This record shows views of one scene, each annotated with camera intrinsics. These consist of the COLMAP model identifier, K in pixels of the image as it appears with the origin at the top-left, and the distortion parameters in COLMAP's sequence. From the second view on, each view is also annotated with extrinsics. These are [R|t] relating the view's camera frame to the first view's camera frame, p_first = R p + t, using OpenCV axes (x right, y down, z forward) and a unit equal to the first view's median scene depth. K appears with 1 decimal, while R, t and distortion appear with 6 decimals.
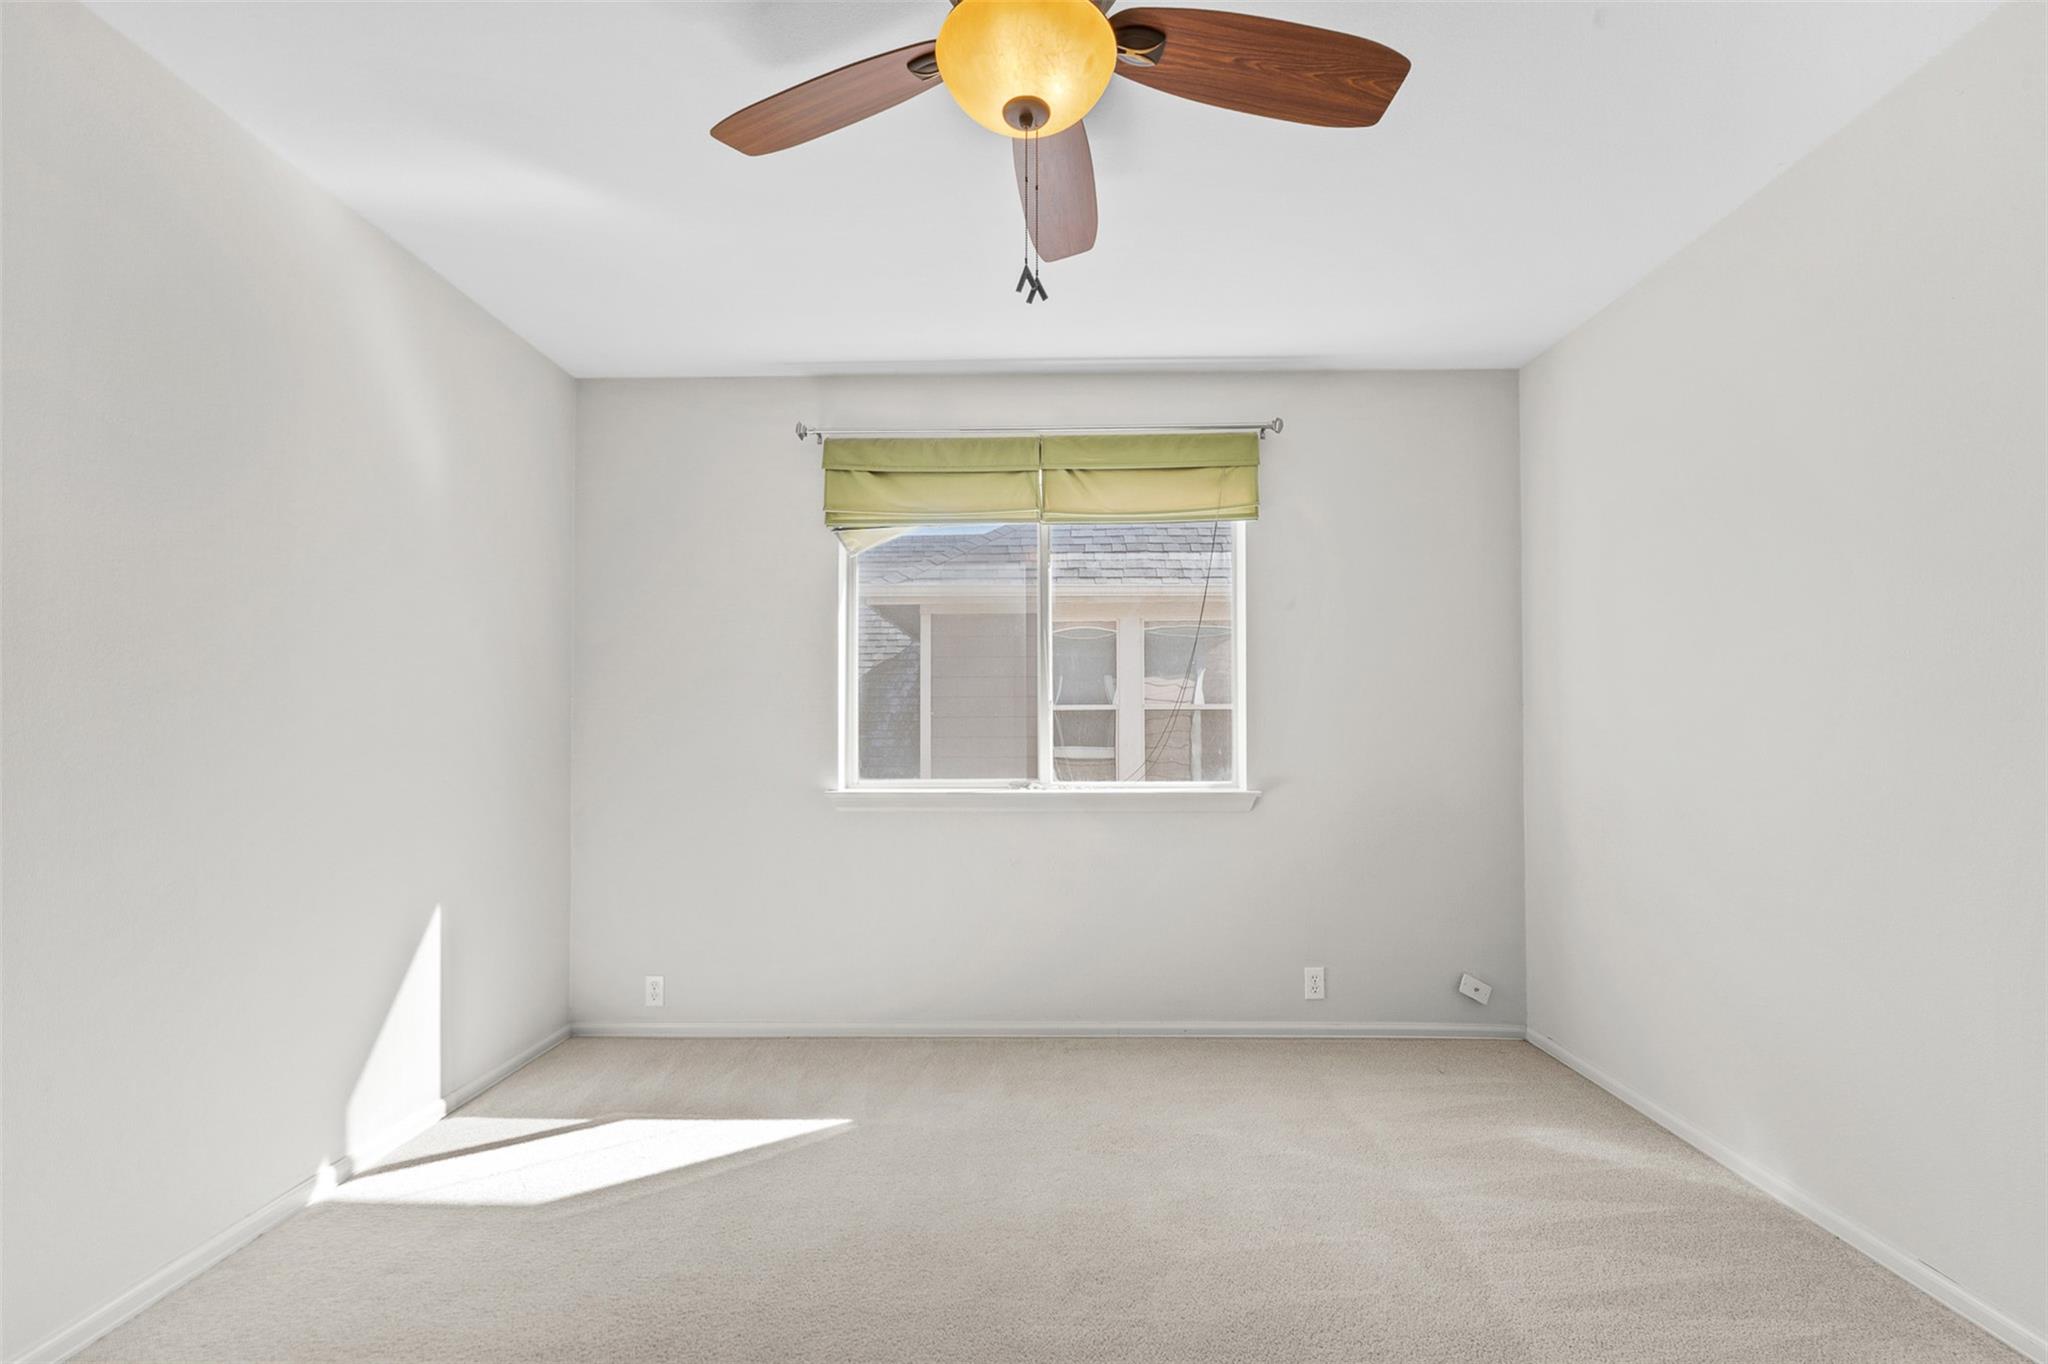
lens RADIAL K [[855.6, 0, 1027.4], [0, 855.6, 736.2], [0, 0, 1]] dist [-0.000620, -0.000217]
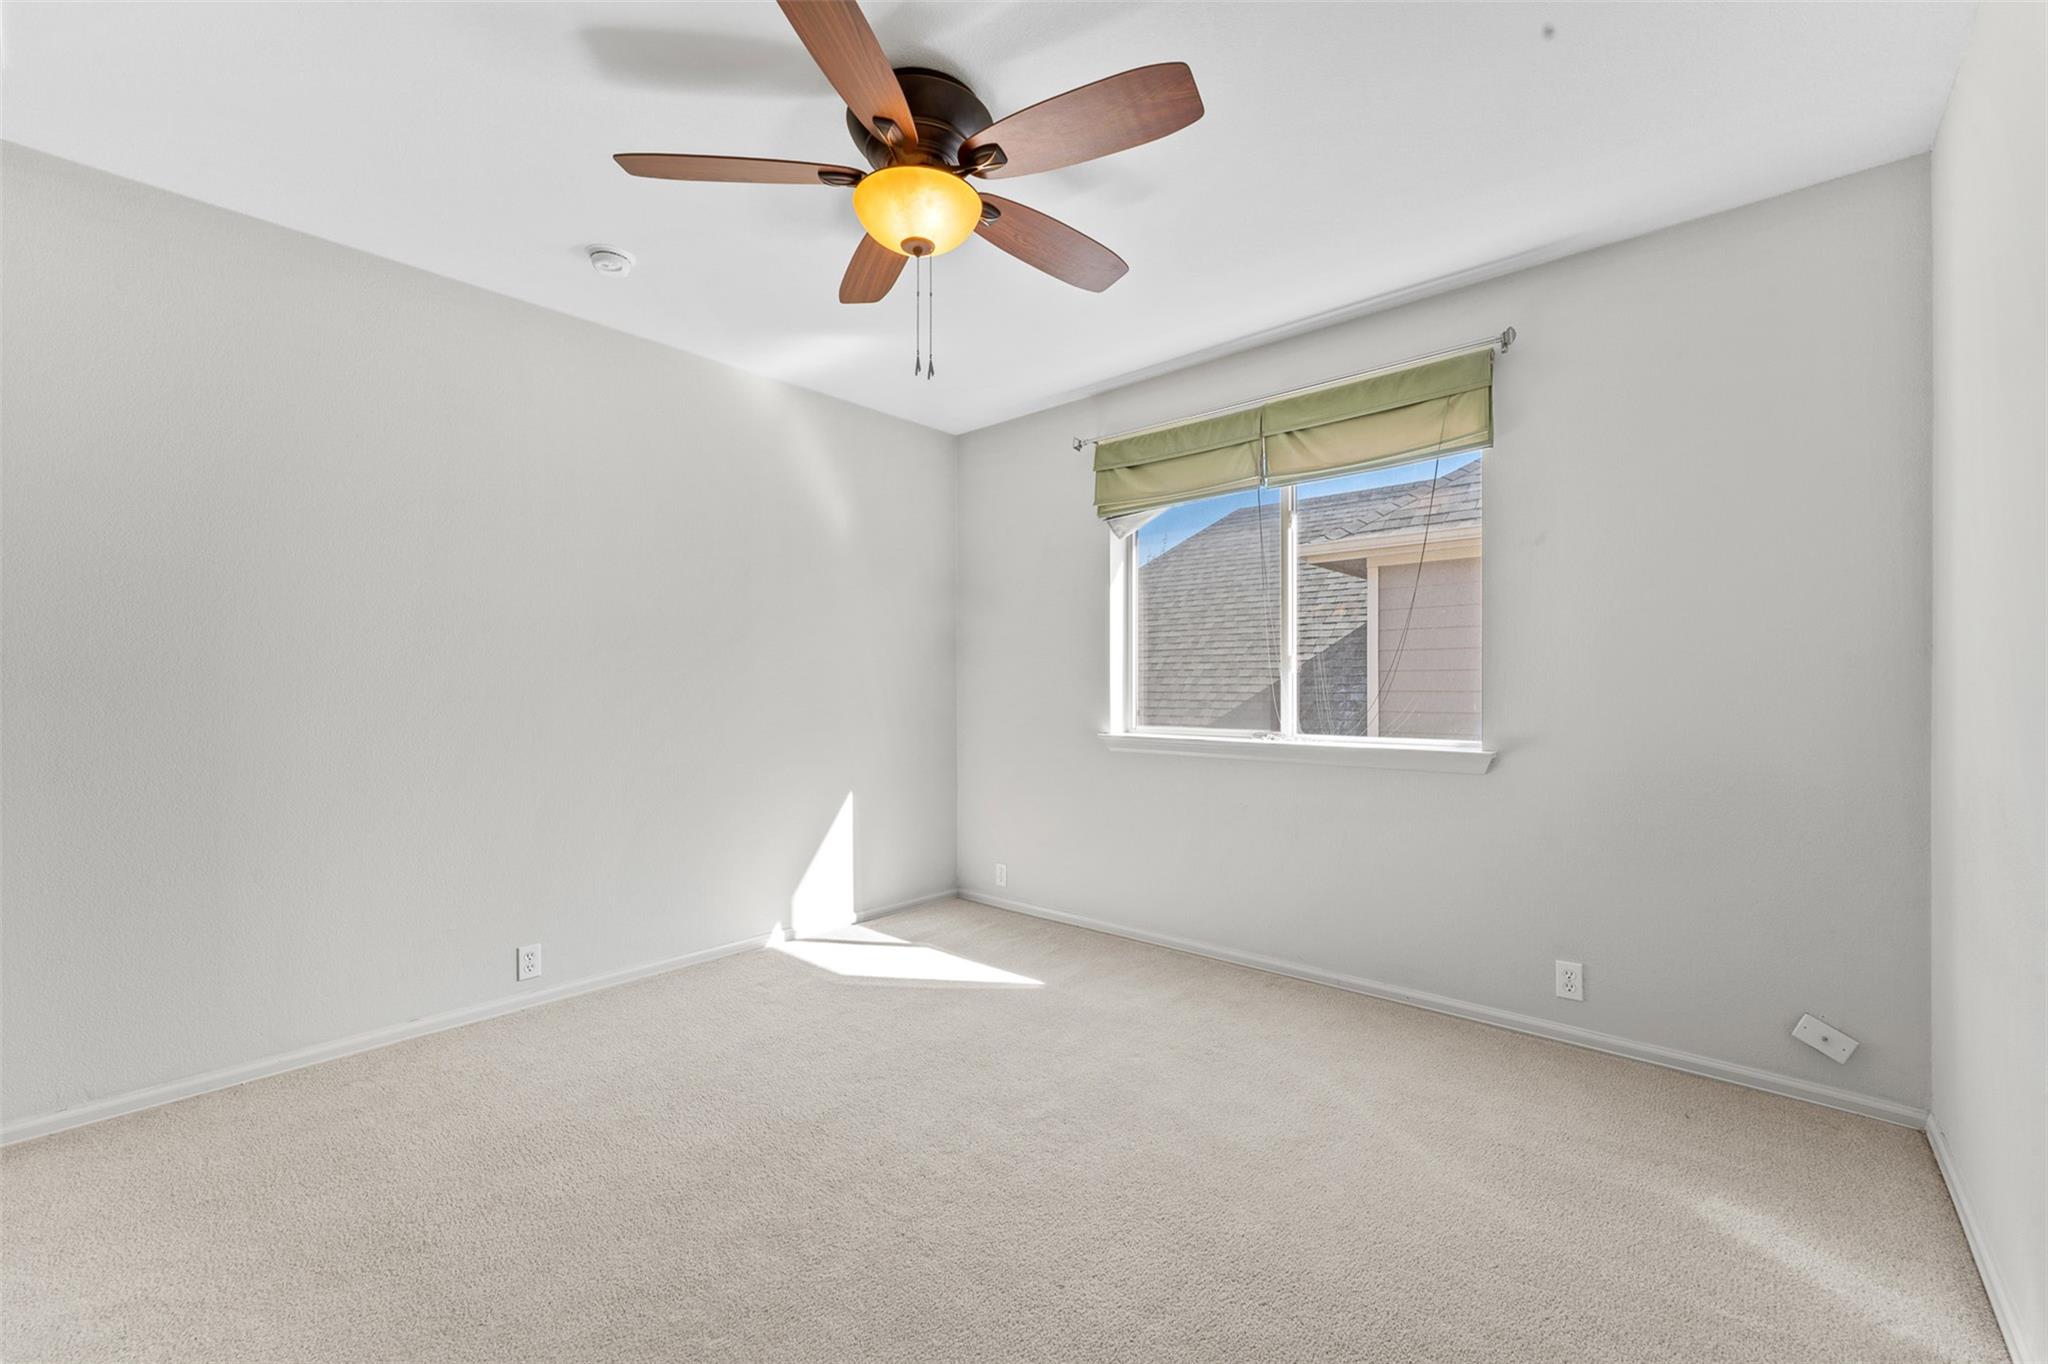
lens RADIAL K [[867.3, 0, 1081.3], [0, 867.3, 716.1], [0, 0, 1]] dist [0.001079, 0.000099]
pose [[0.761256, 0.023605, -0.648022, 0.547771], [-0.004798, 0.999515, 0.030772, 0.000683], [0.648434, -0.020316, 0.761000, 0.031022]]
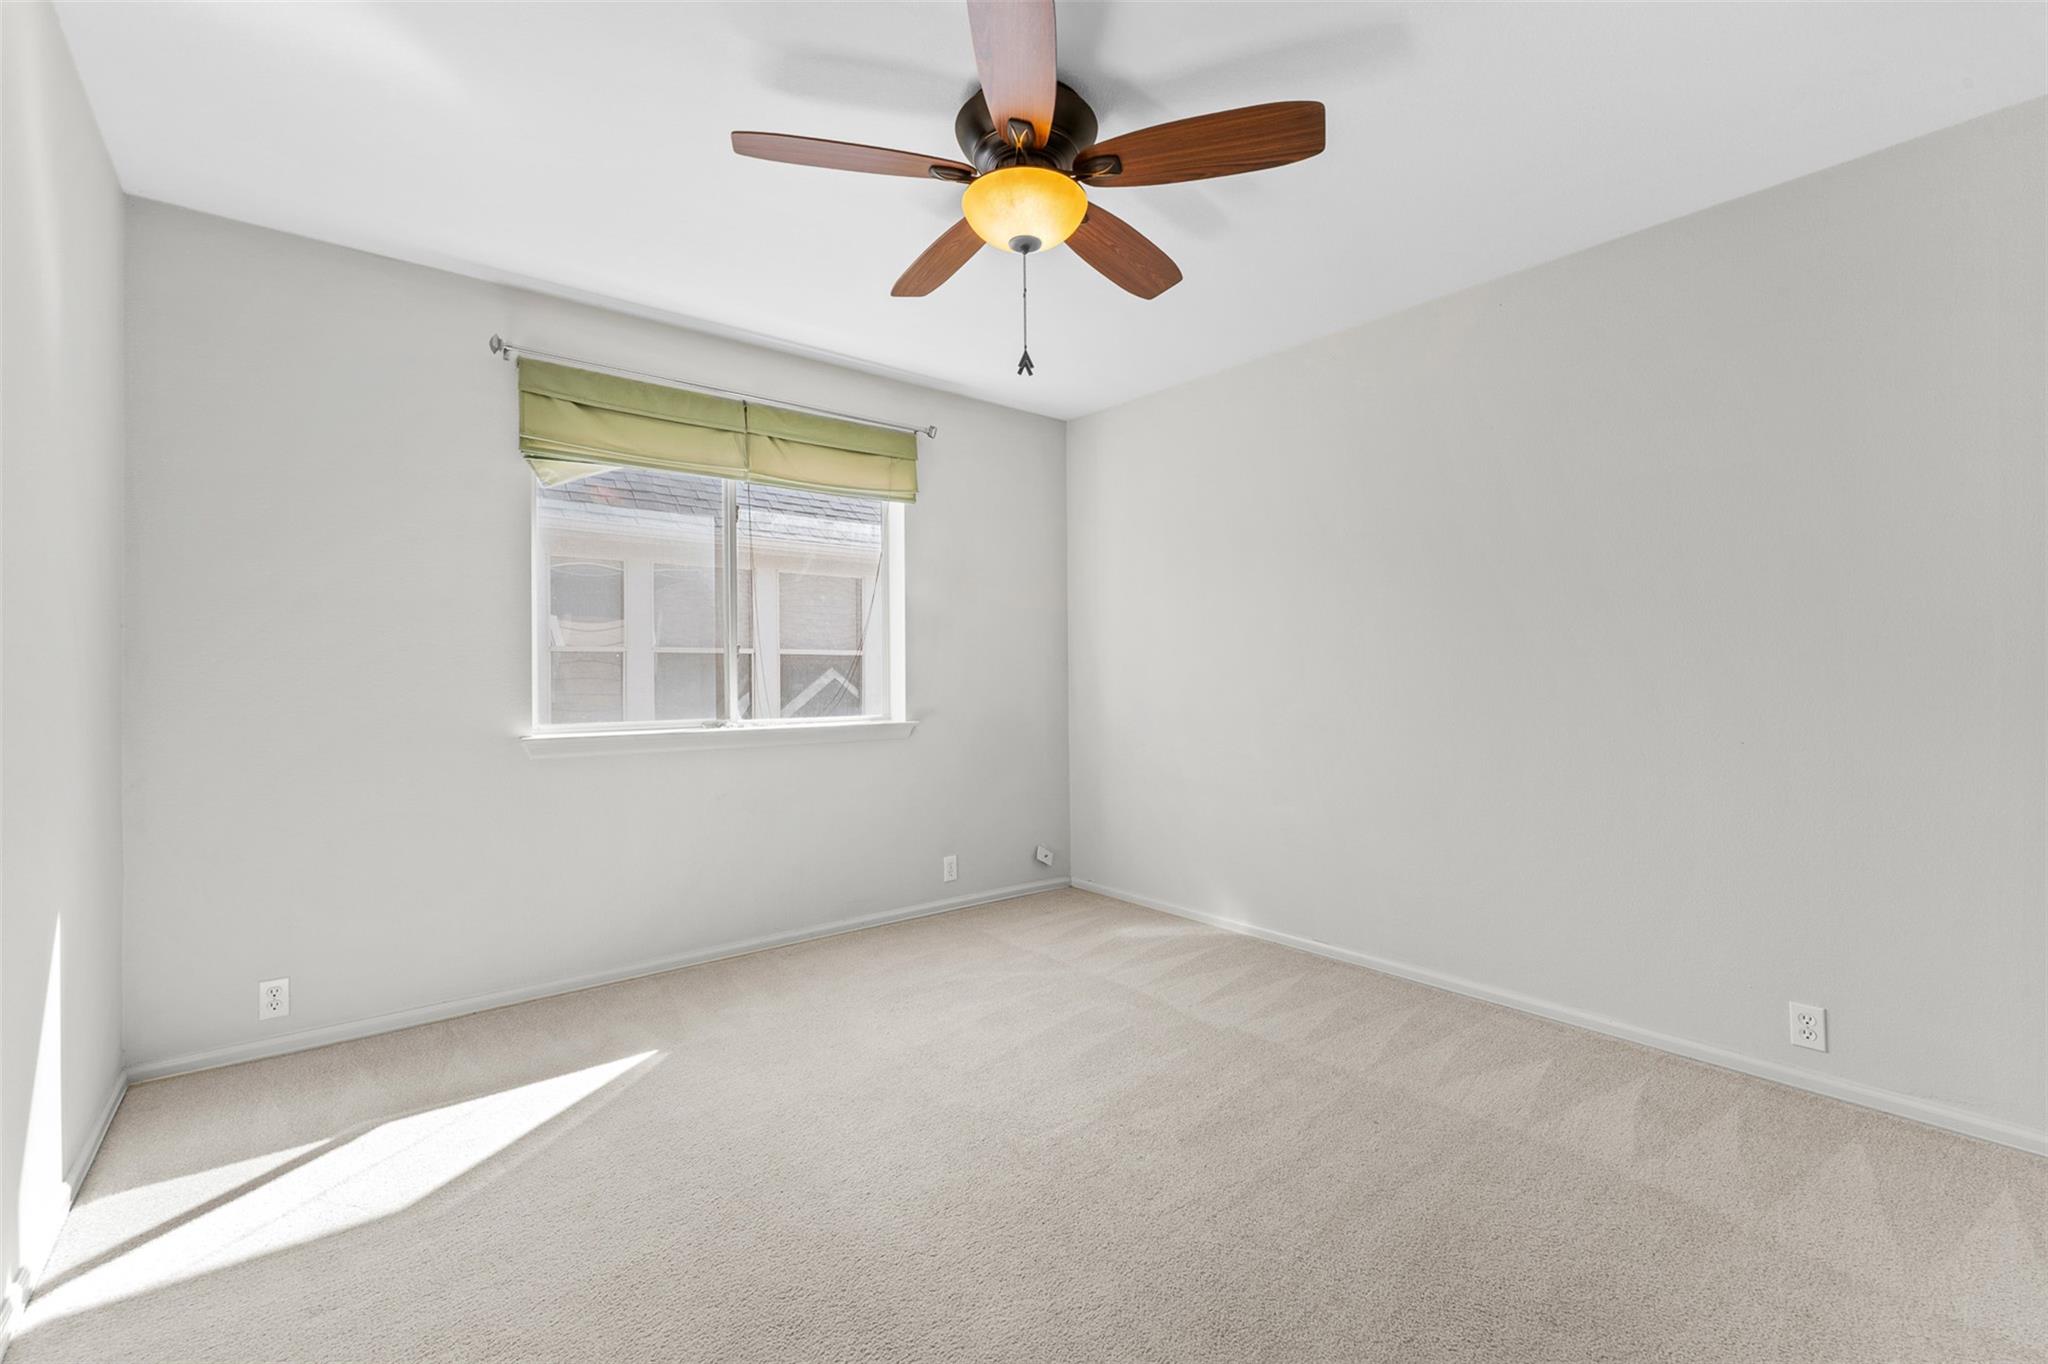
lens RADIAL K [[811.8, 0, 1032.9], [0, 811.8, 685.9], [0, 0, 1]] dist [0.004323, -0.000396]
pose [[0.780550, -0.010316, 0.625009, -0.347747], [0.004831, 0.999934, 0.010471, 0.001182], [-0.625075, -0.005153, 0.780548, -0.034455]]
